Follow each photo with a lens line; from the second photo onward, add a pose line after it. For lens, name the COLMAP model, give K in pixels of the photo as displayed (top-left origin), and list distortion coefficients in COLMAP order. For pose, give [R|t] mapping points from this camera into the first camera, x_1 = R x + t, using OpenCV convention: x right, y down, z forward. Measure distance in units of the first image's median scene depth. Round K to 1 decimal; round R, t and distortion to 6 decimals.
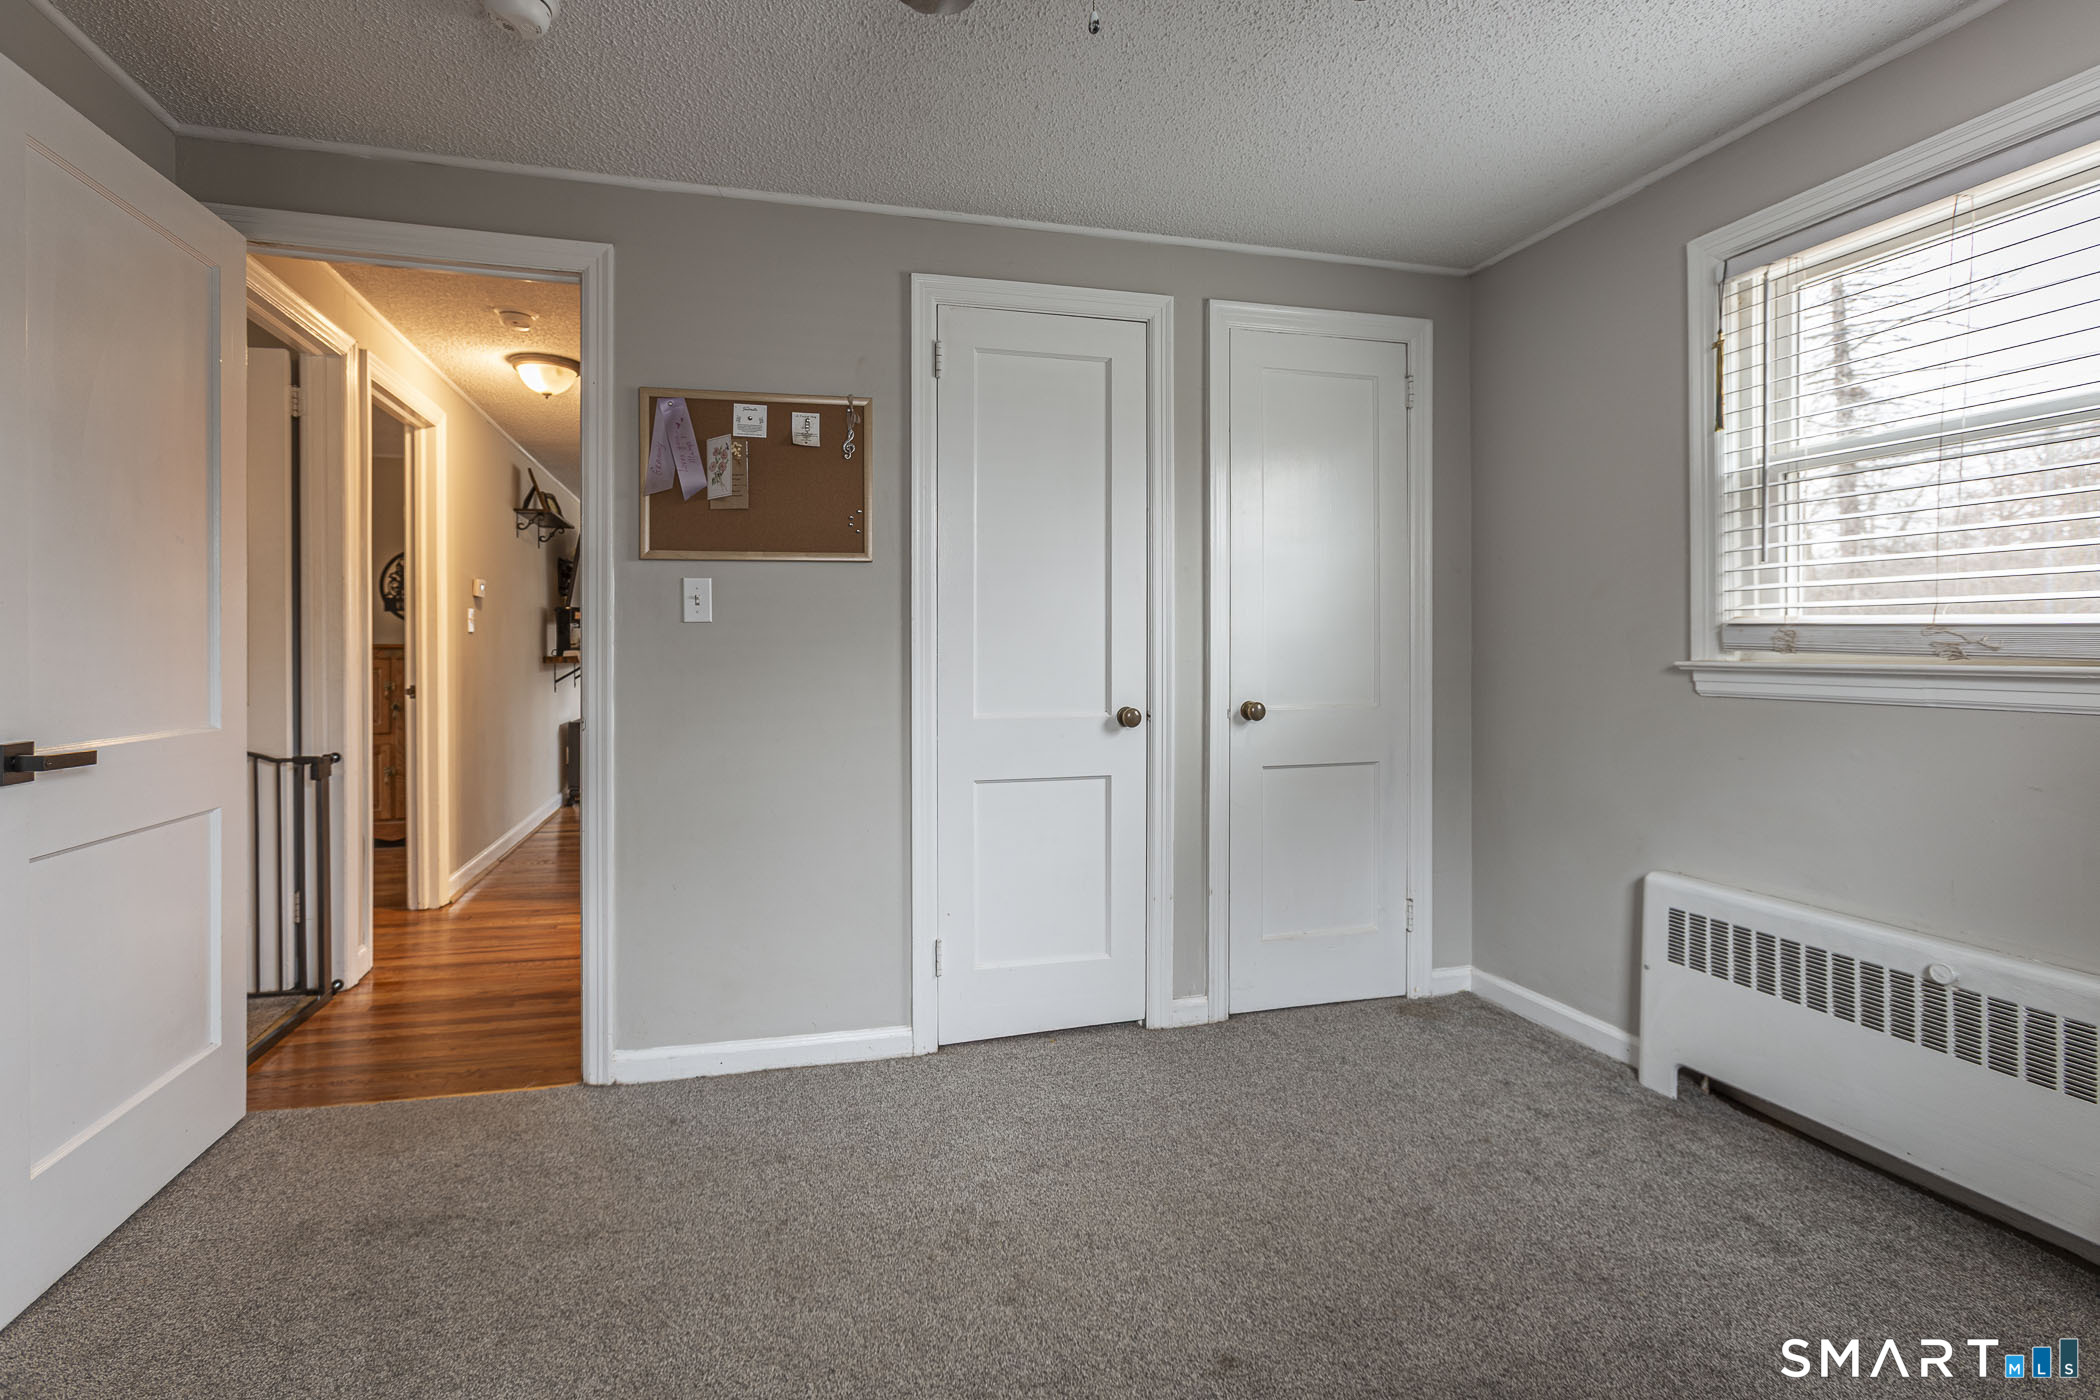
lens RADIAL K [[997.4, 0, 991.4], [0, 997.4, 651.5], [0, 0, 1]] dist [-0.018131, 0.007532]
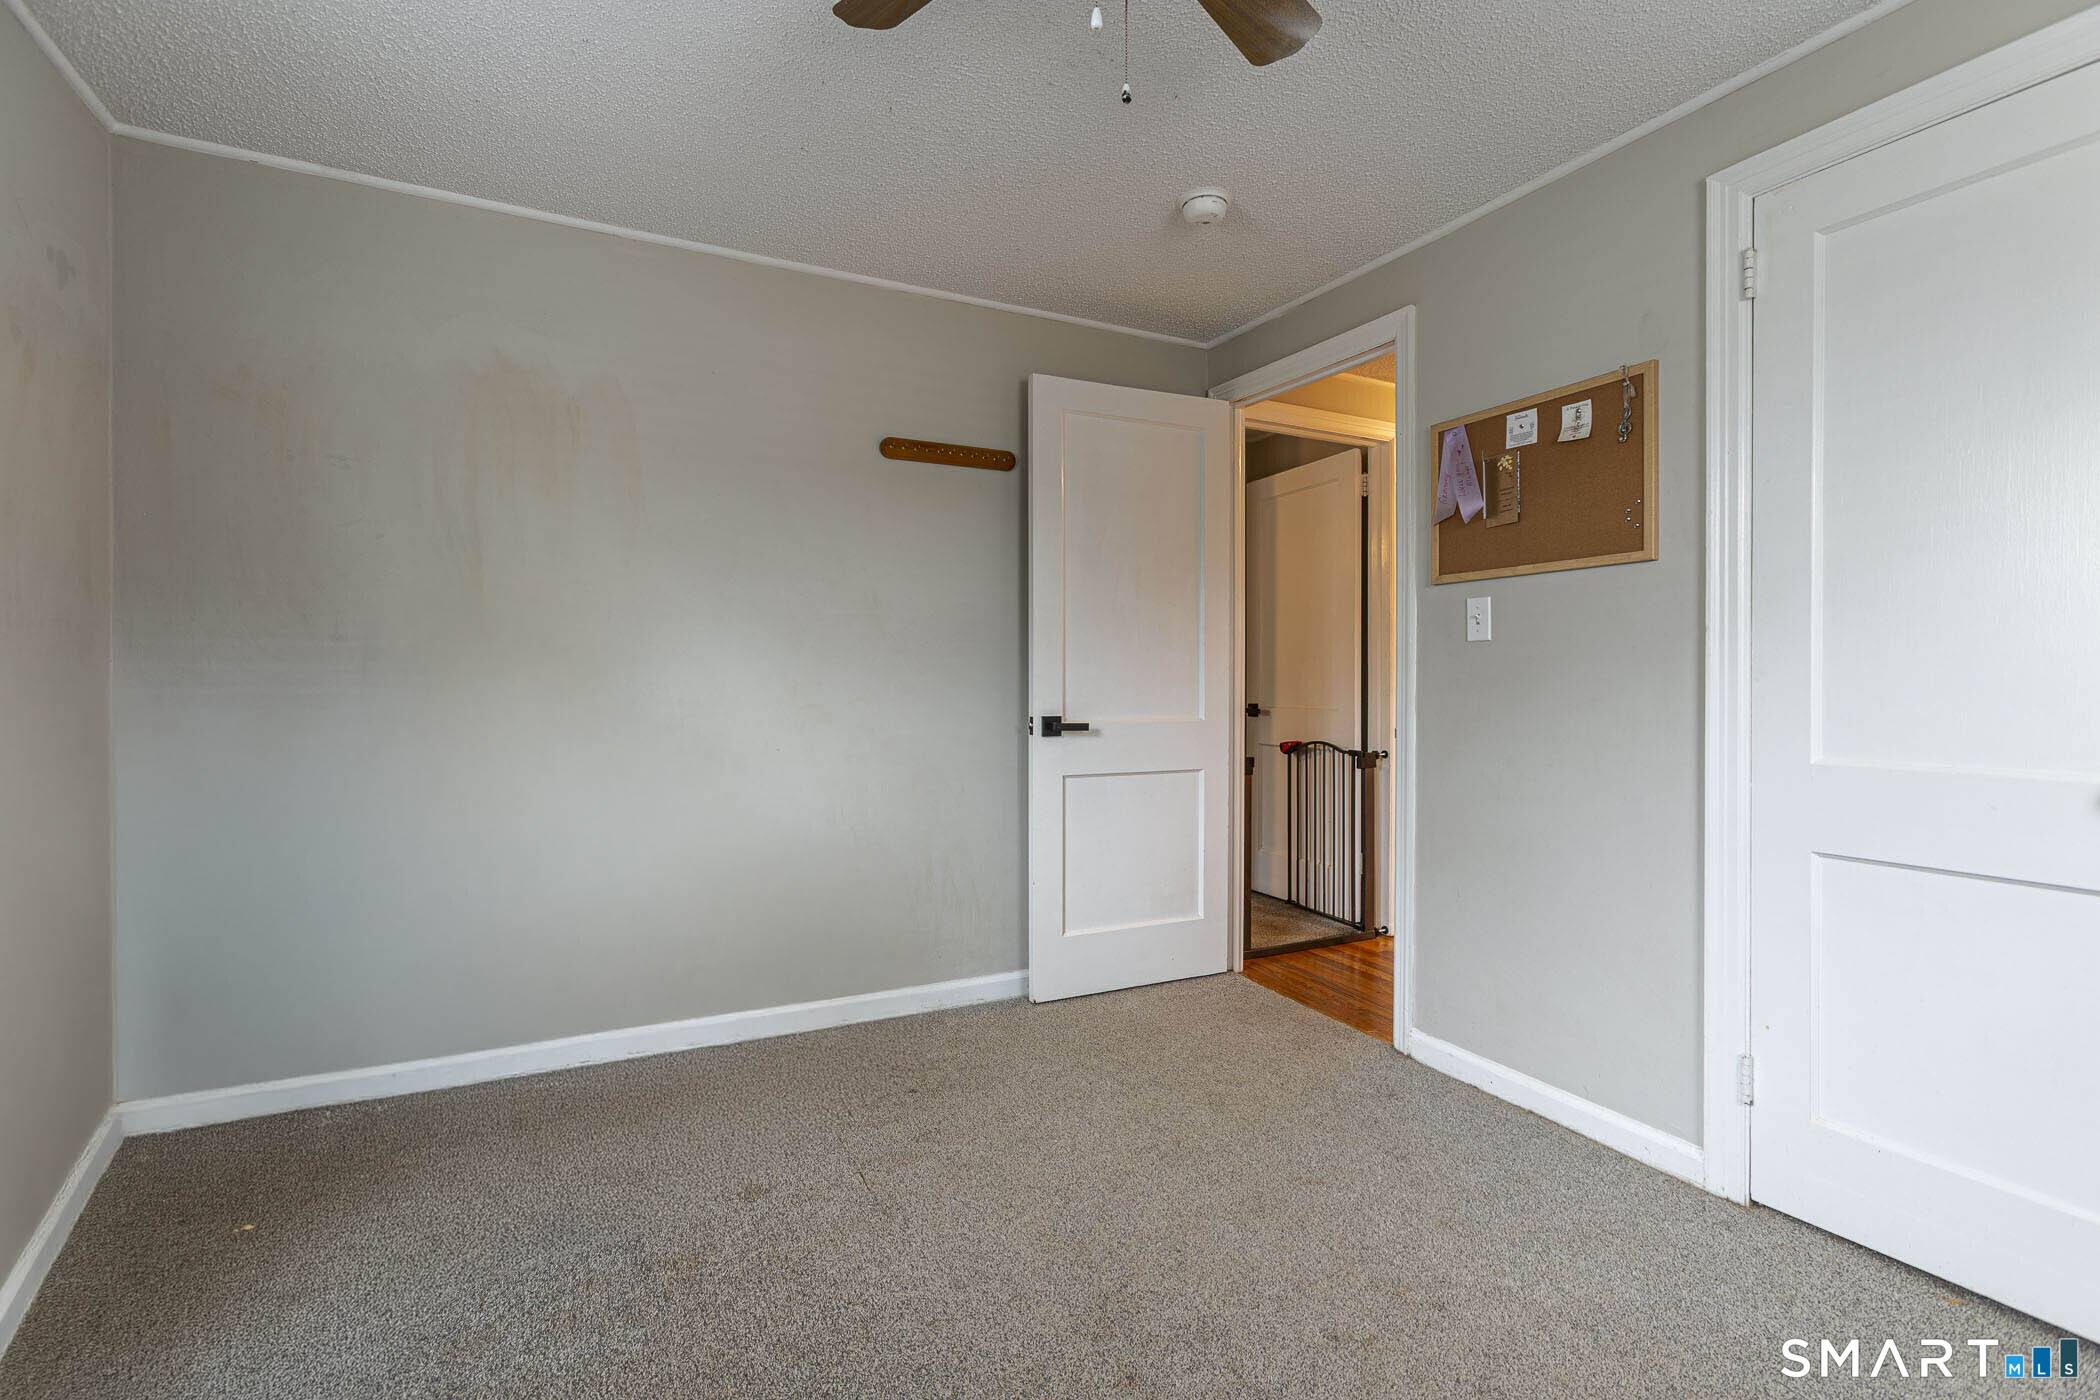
lens RADIAL K [[997.4, 0, 1038.0], [0, 997.4, 690.3], [0, 0, 1]] dist [-0.018131, 0.007532]
pose [[0.178935, 0.014316, -0.983757, 0.615357], [-0.001397, 0.999897, 0.014297, 0.006682], [0.983860, -0.001184, 0.178937, 0.369842]]
